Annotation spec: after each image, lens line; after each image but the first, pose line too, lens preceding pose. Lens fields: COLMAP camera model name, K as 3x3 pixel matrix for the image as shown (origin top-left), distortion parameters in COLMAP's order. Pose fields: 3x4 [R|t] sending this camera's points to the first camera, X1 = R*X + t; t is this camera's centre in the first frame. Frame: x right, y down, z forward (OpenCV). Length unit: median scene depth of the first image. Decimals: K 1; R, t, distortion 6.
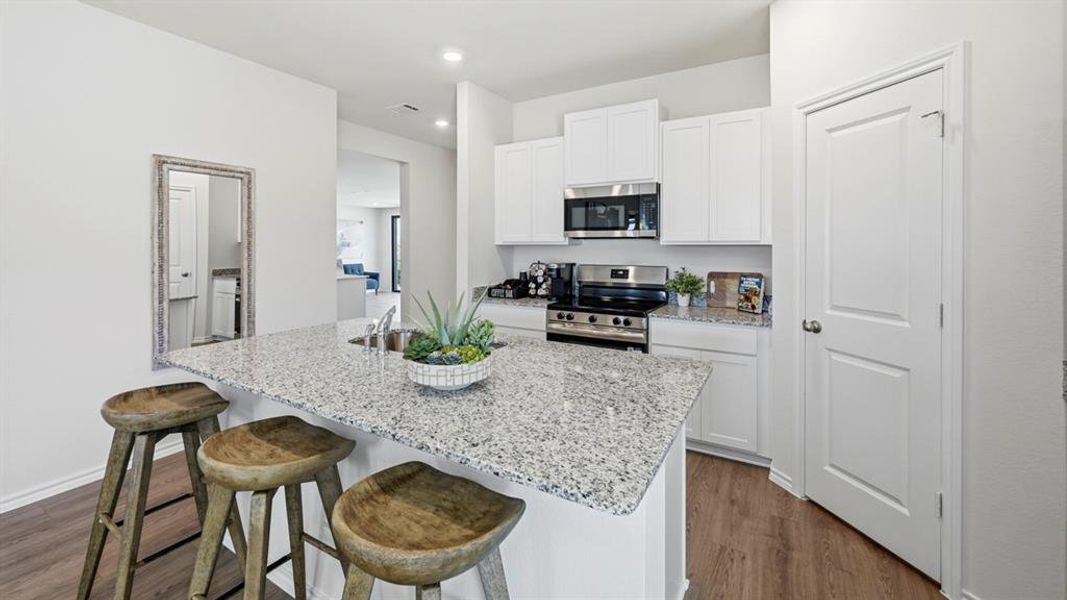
lens RADIAL K [[421.4, 0, 541.3], [0, 421.4, 248.5], [0, 0, 1]] dist [0.000269, 0.000882]
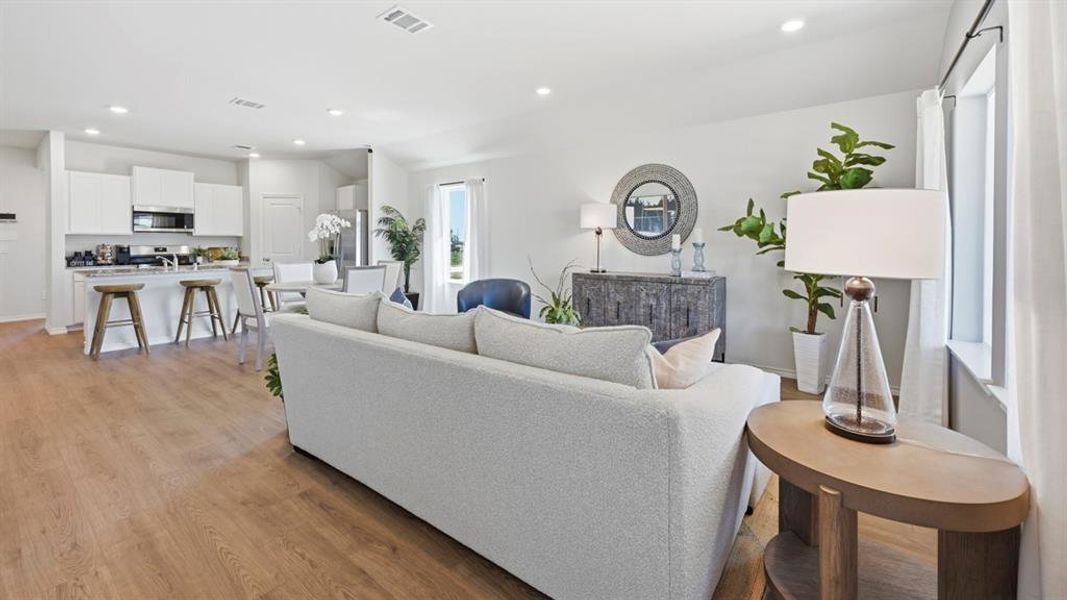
lens RADIAL K [[421.4, 0, 527.5], [0, 421.4, 244.6], [0, 0, 1]] dist [0.000269, 0.000882]
pose [[0.125273, -0.005620, 0.992106, -1.764205], [0.008576, 0.999953, 0.004581, 0.045752], [-0.992085, 0.007935, 0.125315, -1.094210]]
